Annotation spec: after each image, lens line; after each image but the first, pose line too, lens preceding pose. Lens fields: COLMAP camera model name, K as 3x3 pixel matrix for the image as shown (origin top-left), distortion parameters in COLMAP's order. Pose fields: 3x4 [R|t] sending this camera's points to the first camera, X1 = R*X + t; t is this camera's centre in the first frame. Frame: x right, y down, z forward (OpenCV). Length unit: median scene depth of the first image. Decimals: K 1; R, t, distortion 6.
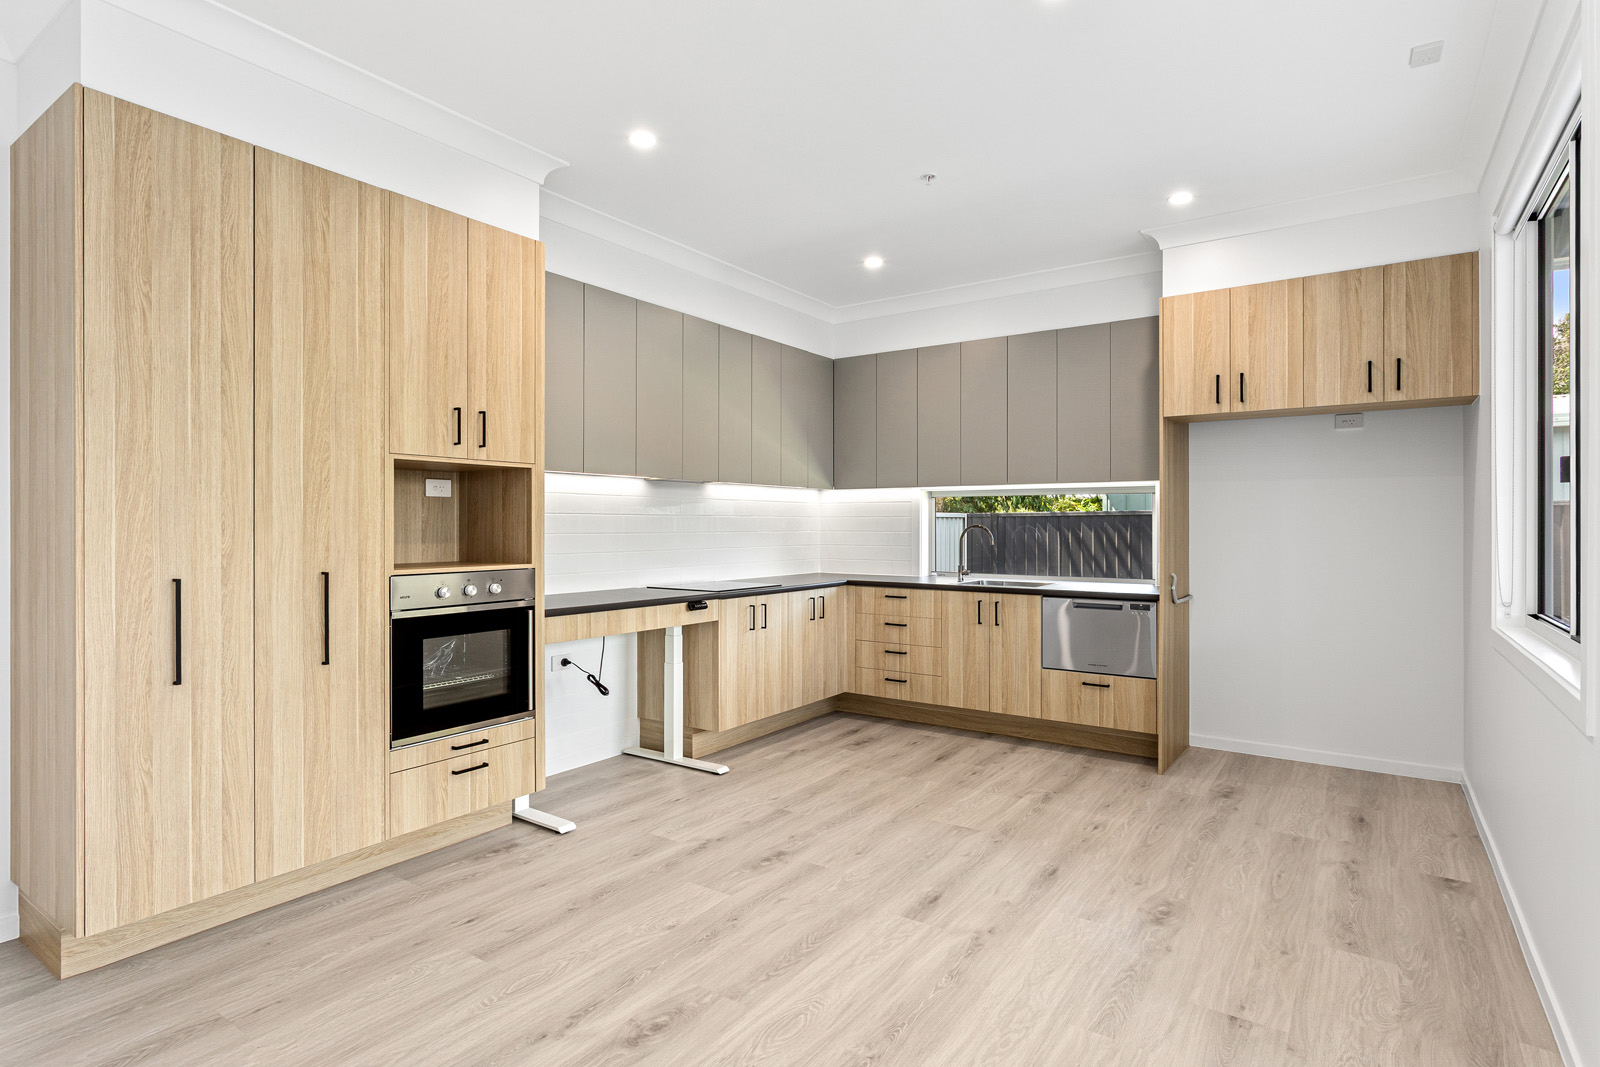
lens RADIAL K [[828.7, 0, 802.4], [0, 828.7, 520.4], [0, 0, 1]] dist [0.000861, 0.000217]
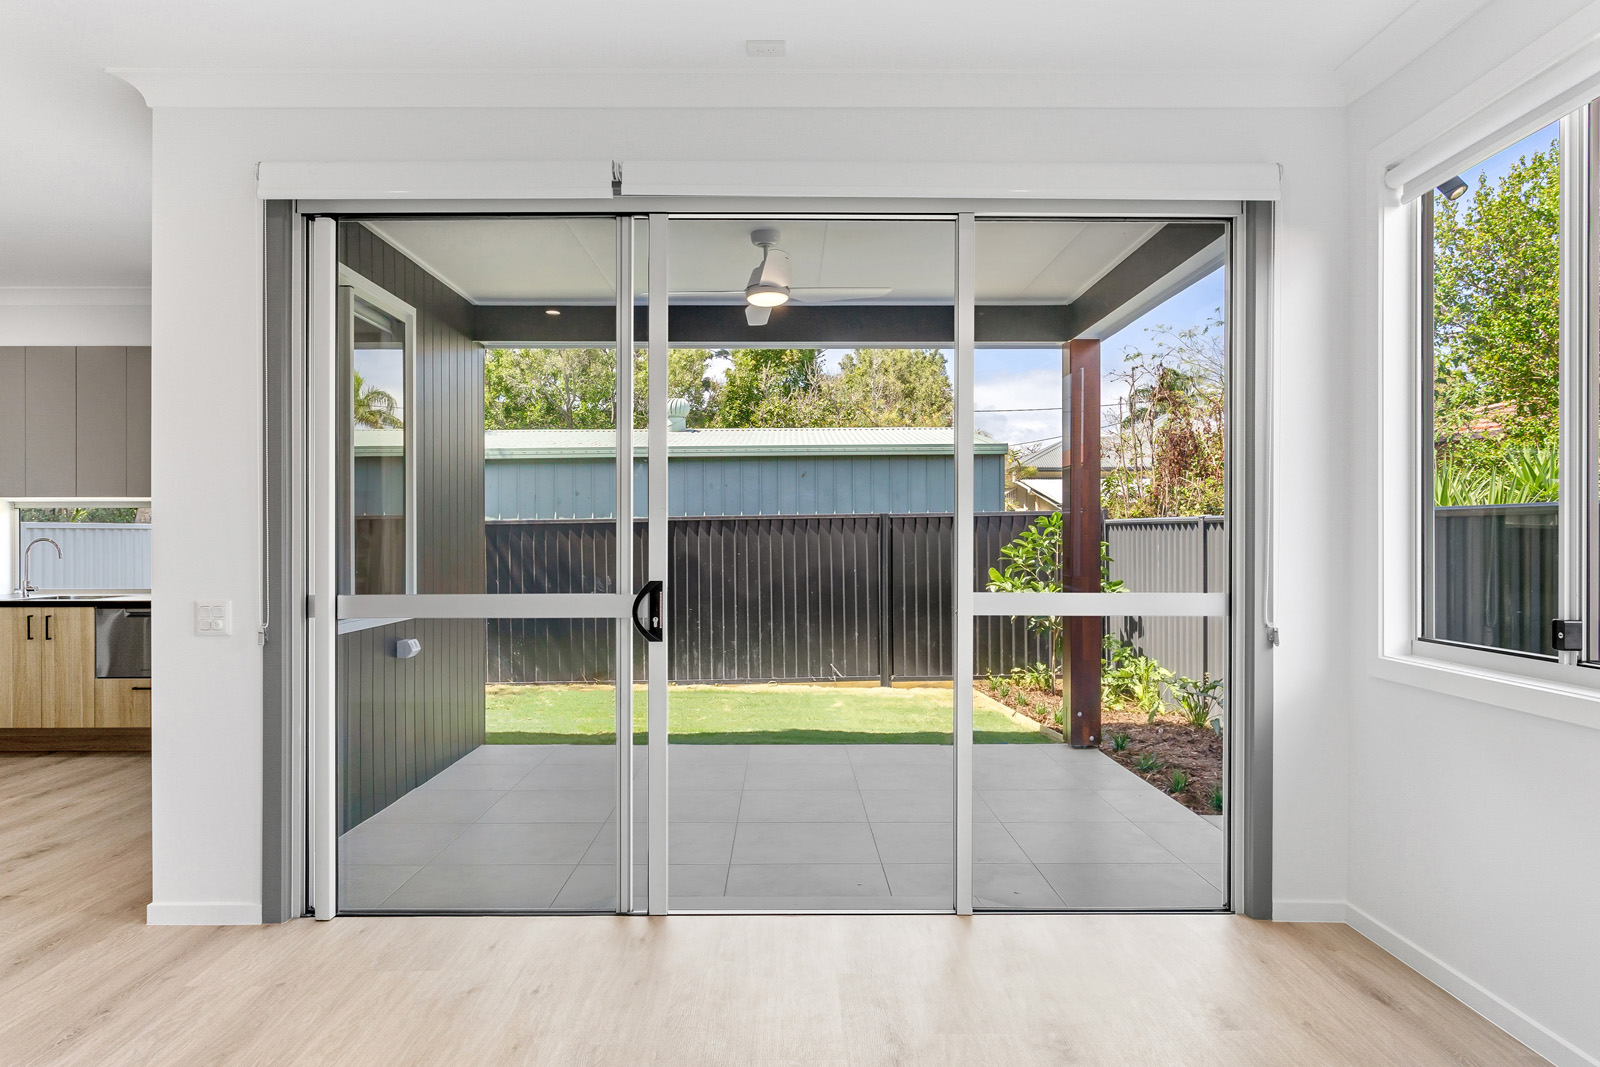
lens RADIAL K [[1061.4, 0, 796.6], [0, 1061.4, 543.1], [0, 0, 1]] dist [-0.003205, 0.003024]
pose [[0.830395, -0.007089, 0.557131, 0.280445], [0.001375, 0.999942, 0.010674, -0.000806], [-0.557174, -0.008098, 0.830356, -0.567686]]
